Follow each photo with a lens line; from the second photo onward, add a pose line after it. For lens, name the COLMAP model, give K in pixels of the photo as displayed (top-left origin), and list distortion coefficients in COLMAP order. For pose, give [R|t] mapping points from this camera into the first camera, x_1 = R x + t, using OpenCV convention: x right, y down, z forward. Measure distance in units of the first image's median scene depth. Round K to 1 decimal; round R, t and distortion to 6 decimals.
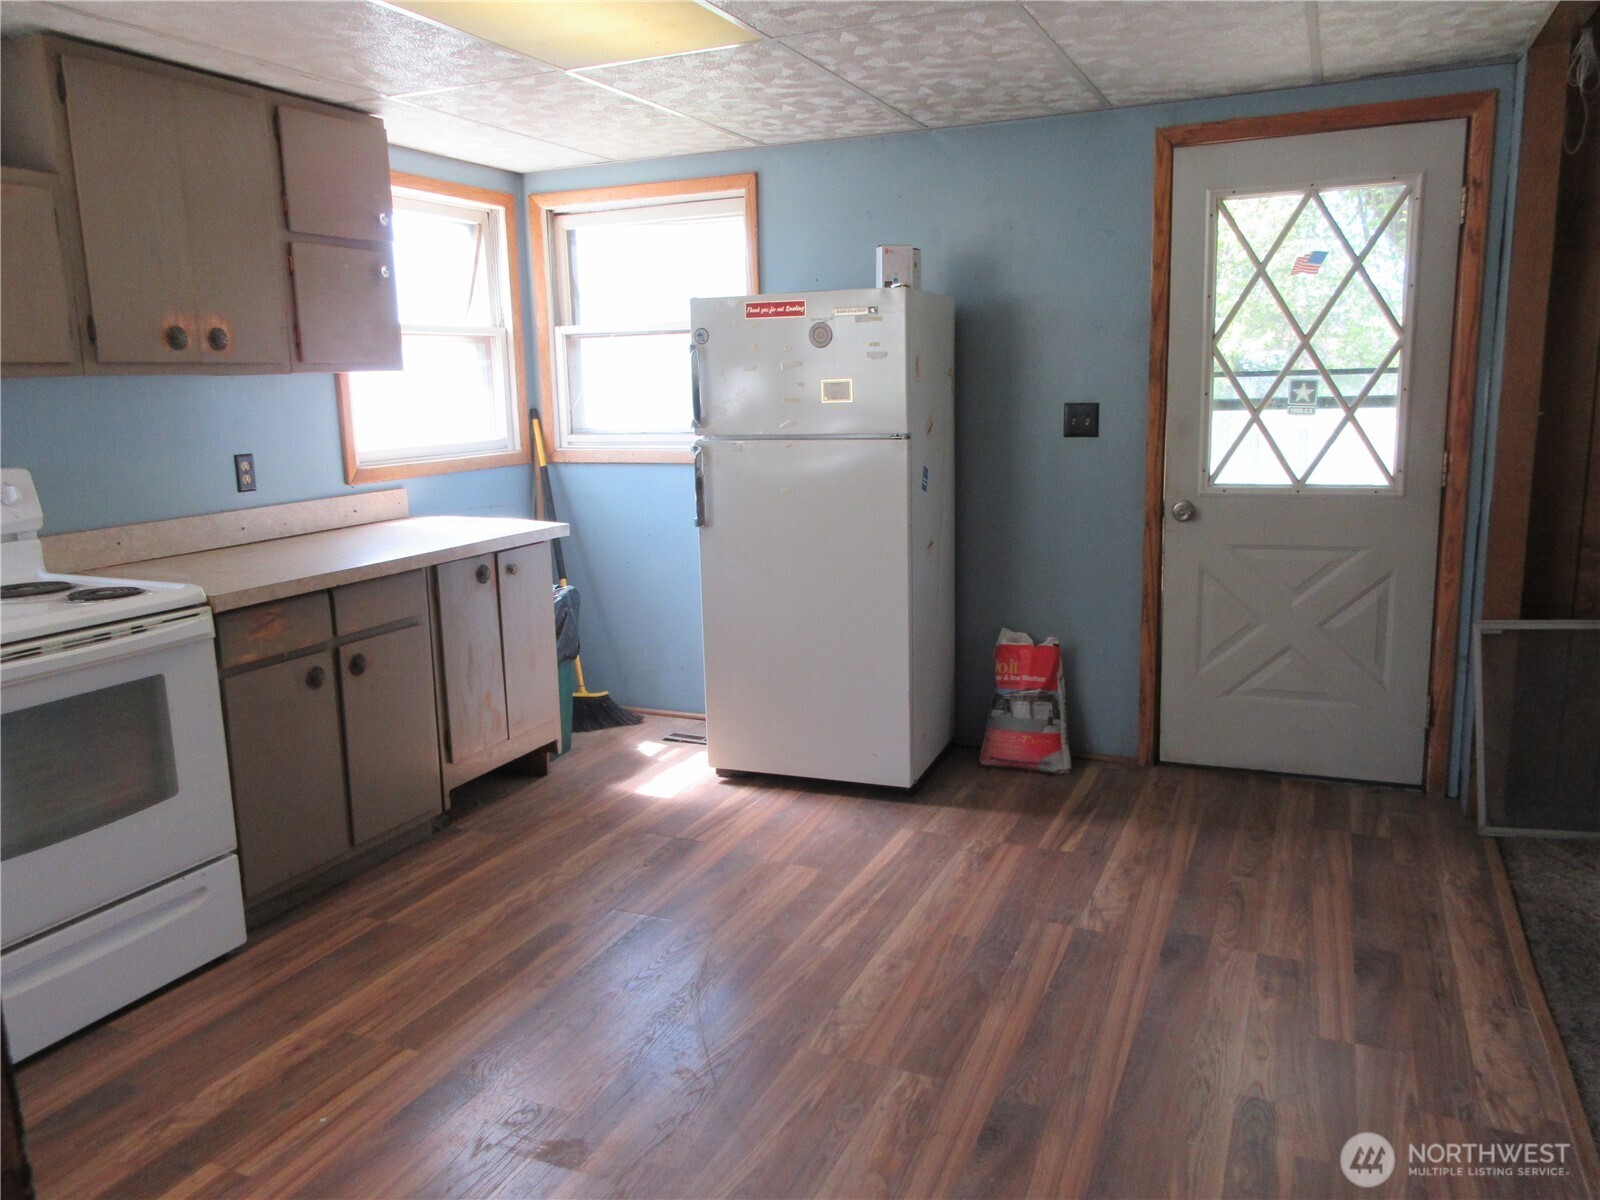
lens RADIAL K [[1198.4, 0, 800.0], [0, 1198.4, 600.0], [0, 0, 1]] dist [0.011541, 0.000785]
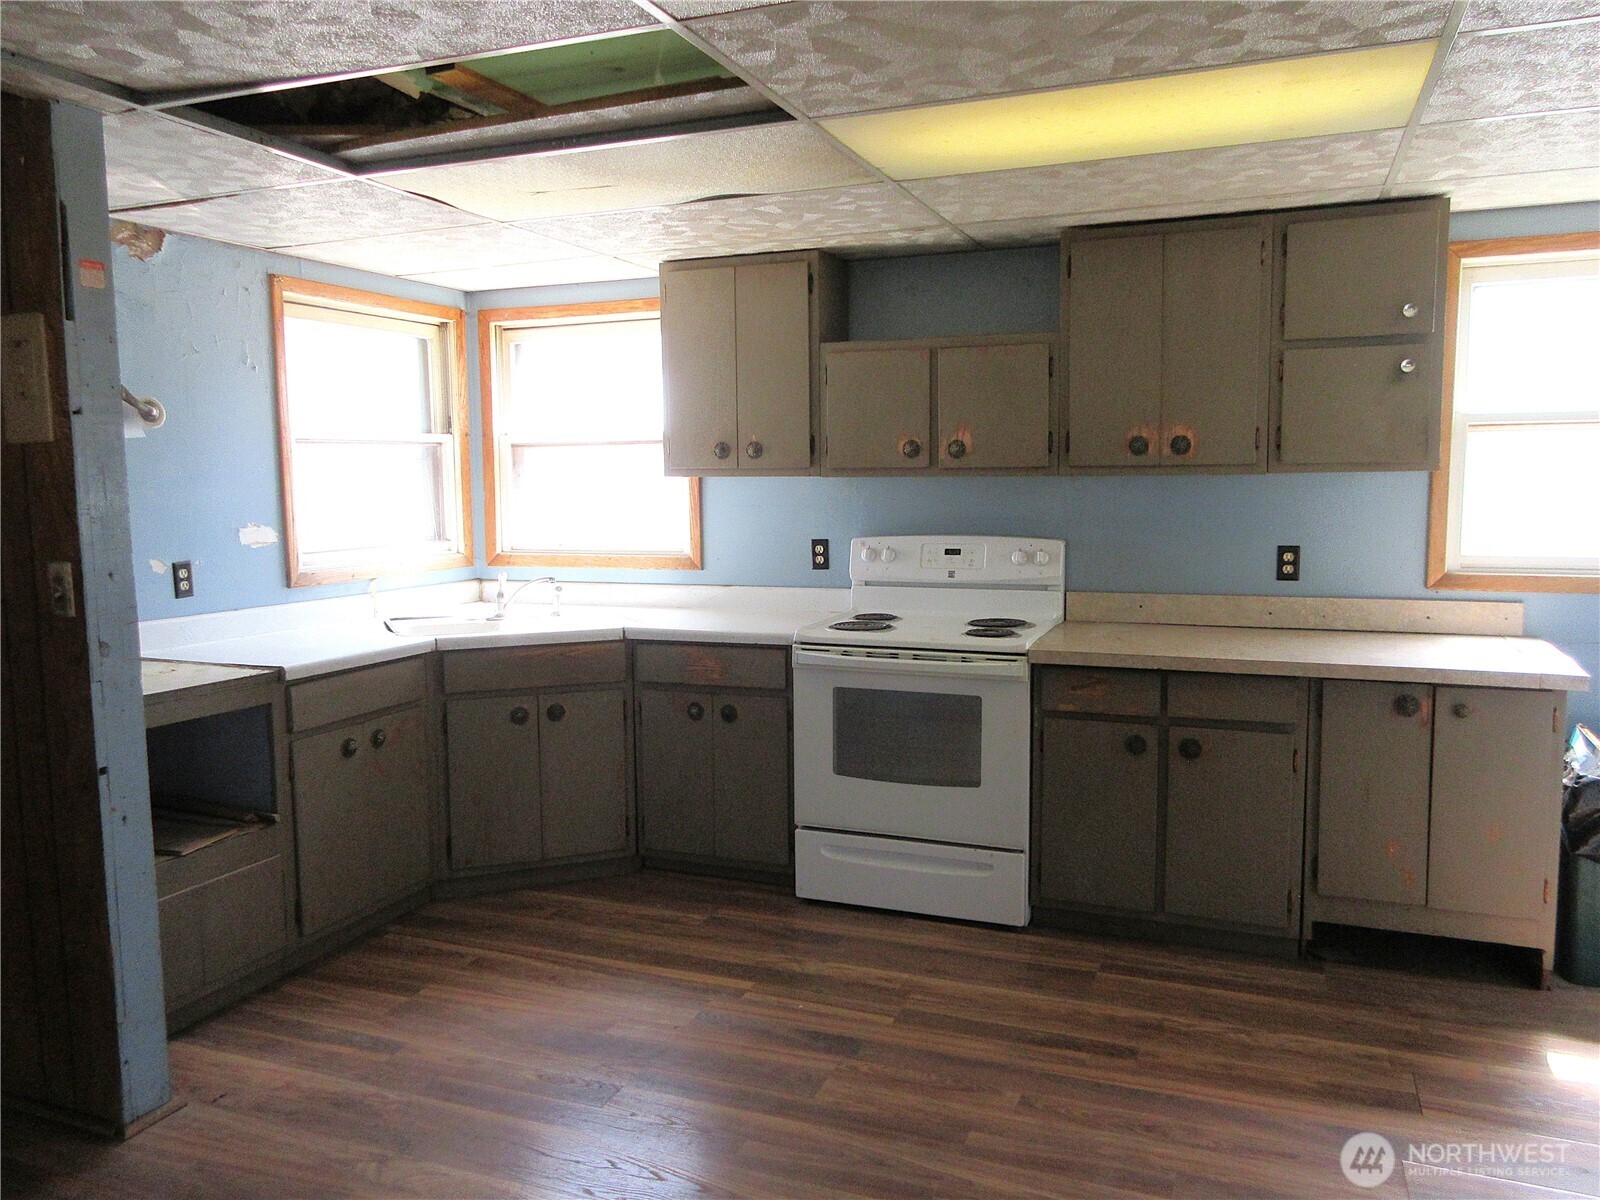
lens RADIAL K [[1198.4, 0, 800.0], [0, 1198.4, 600.0], [0, 0, 1]] dist [0.011541, 0.000785]
pose [[0.042463, 0.130018, -0.990602, 0.665615], [-0.173049, 0.977468, 0.120876, -0.146540], [0.983998, 0.166290, 0.064005, 0.584953]]
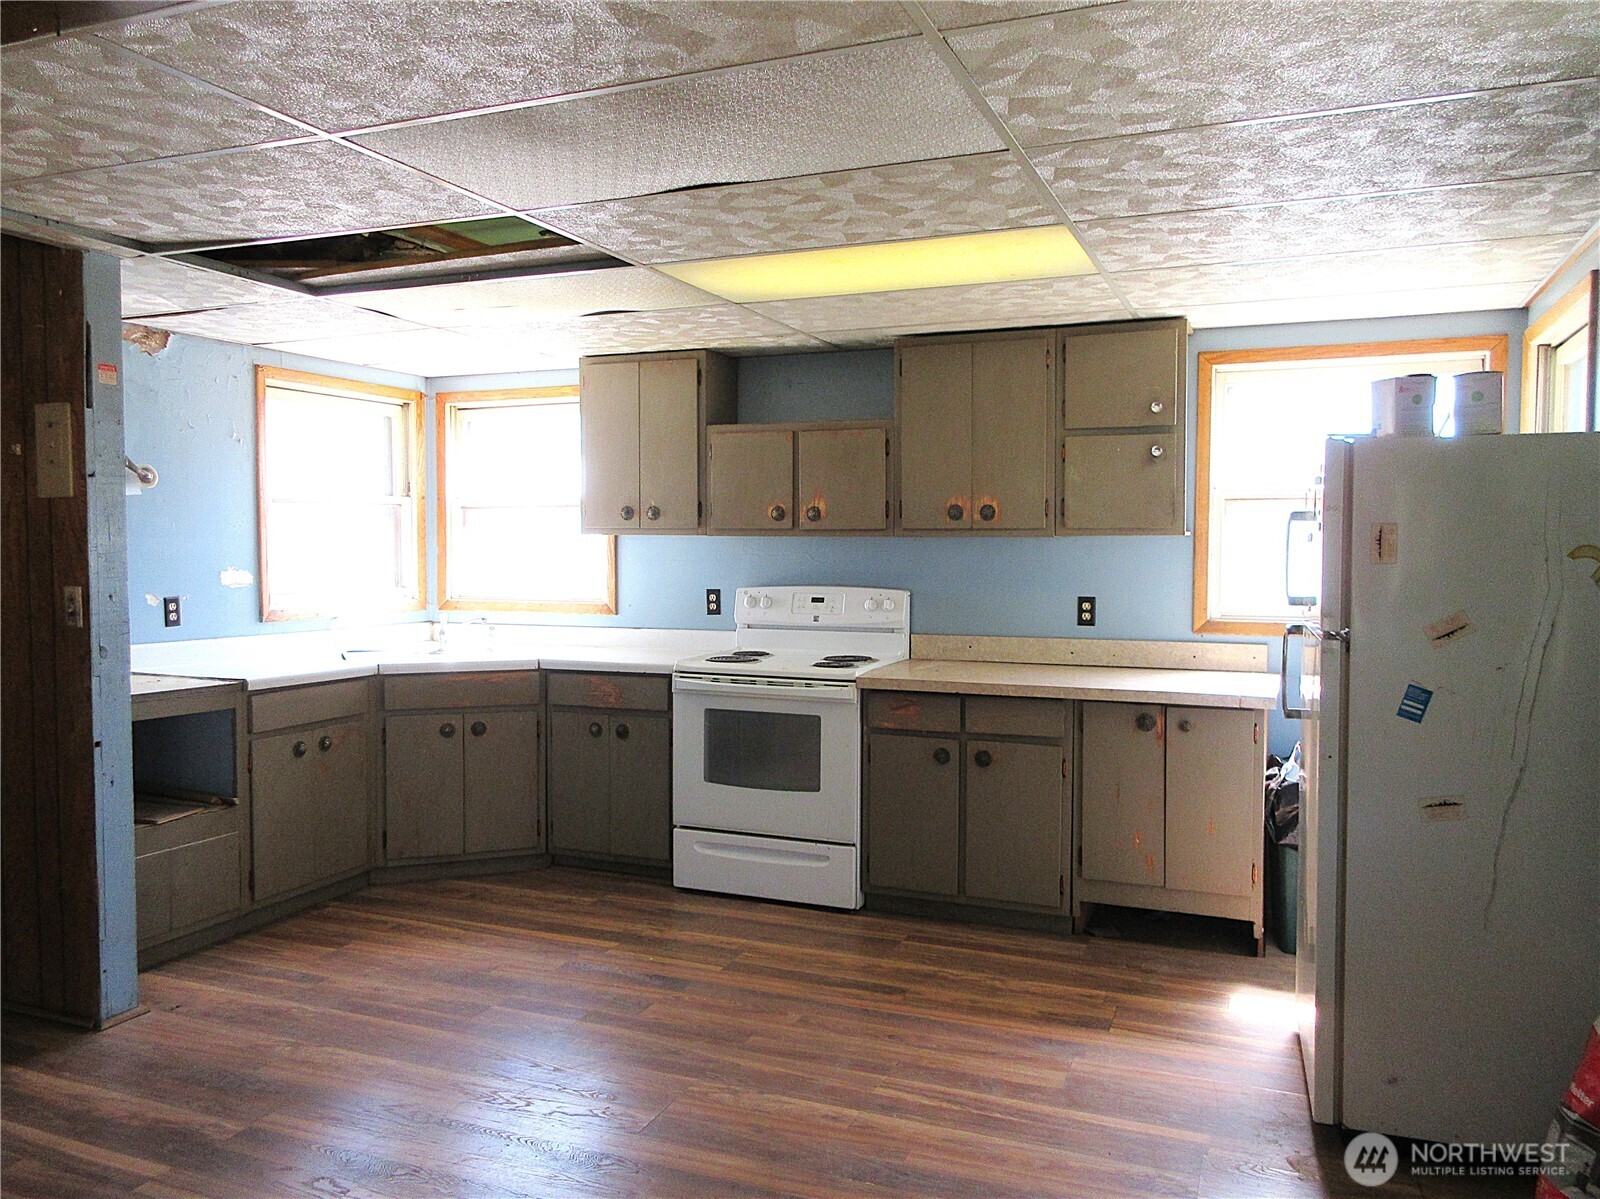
lens RADIAL K [[1211.5, 0, 800.0], [0, 1211.5, 599.5], [0, 0, 1]] dist [0.010280, 0.008847]
pose [[0.029278, 0.071551, -0.997007, 0.941789], [-0.184981, 0.980594, 0.064941, -0.167265], [0.982306, 0.182526, 0.041945, 0.736277]]
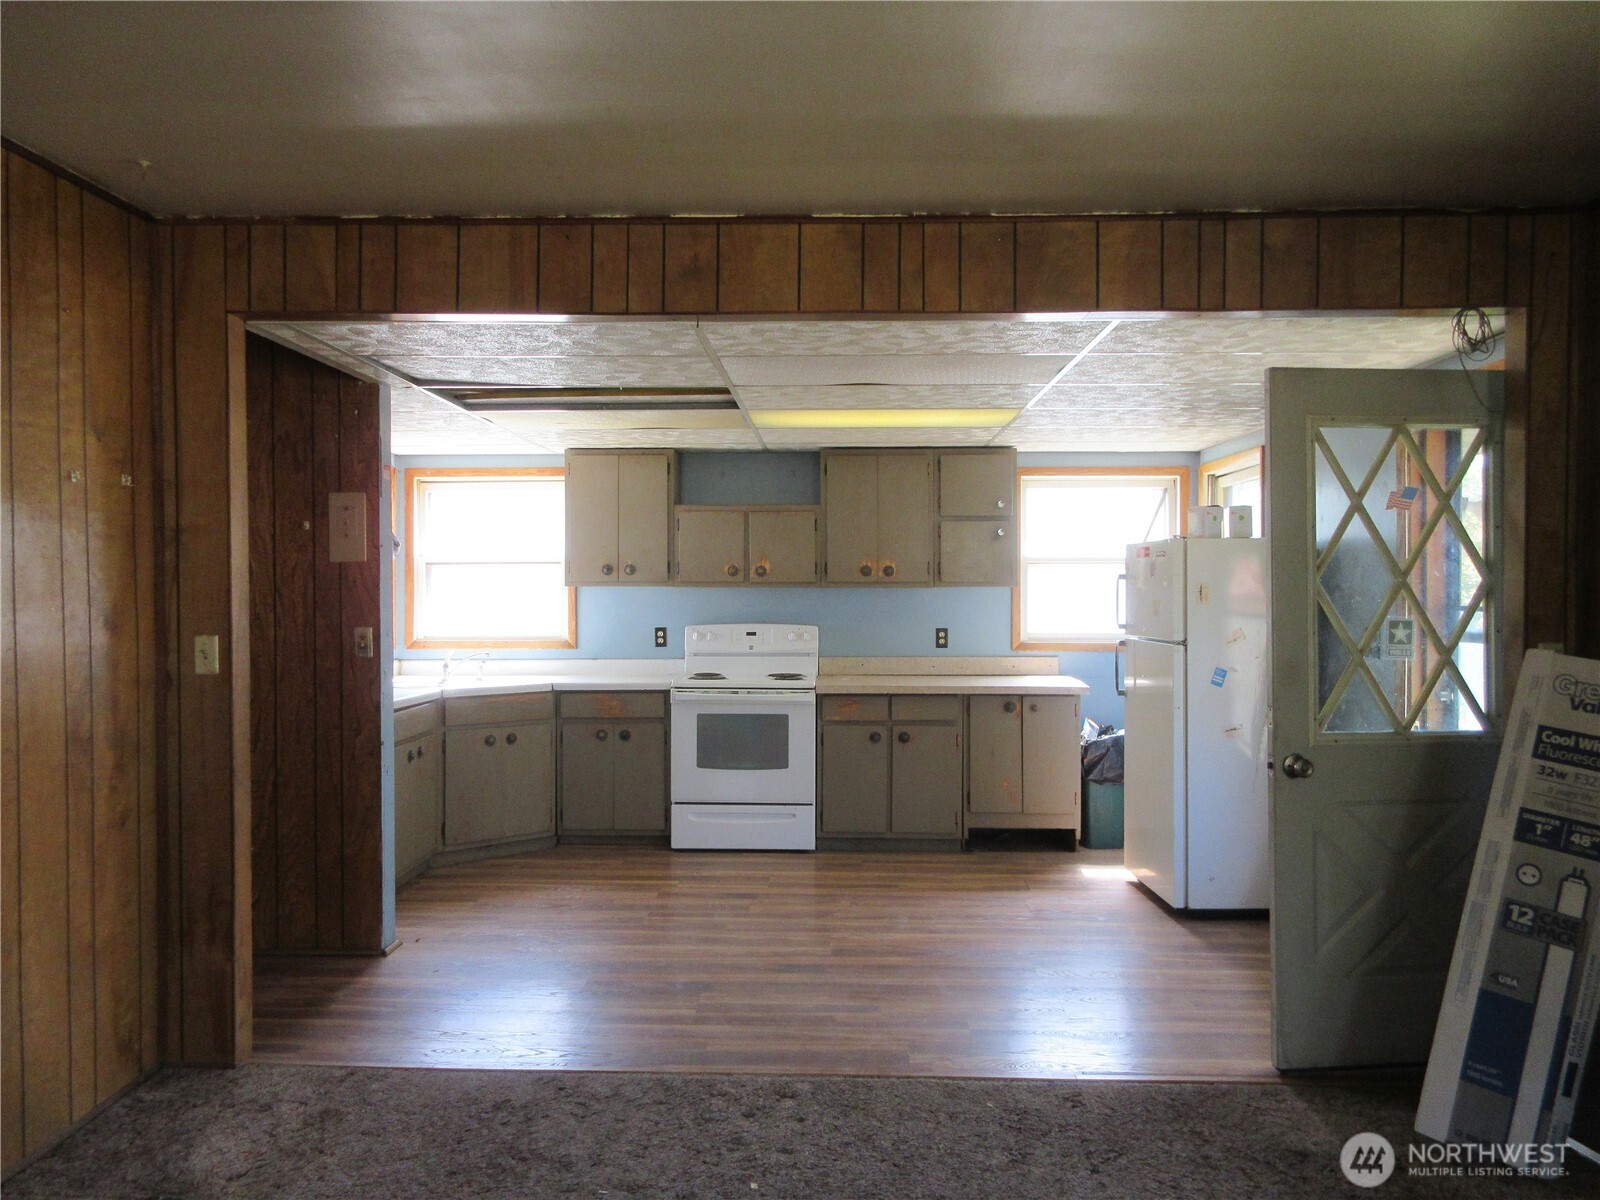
lens RADIAL K [[1198.4, 0, 800.0], [0, 1198.4, 600.0], [0, 0, 1]] dist [0.011541, 0.000785]
pose [[0.376683, 0.033811, -0.925725, 1.373062], [-0.177805, 0.983391, -0.036432, -0.064751], [0.909118, 0.178322, 0.376439, 0.087769]]
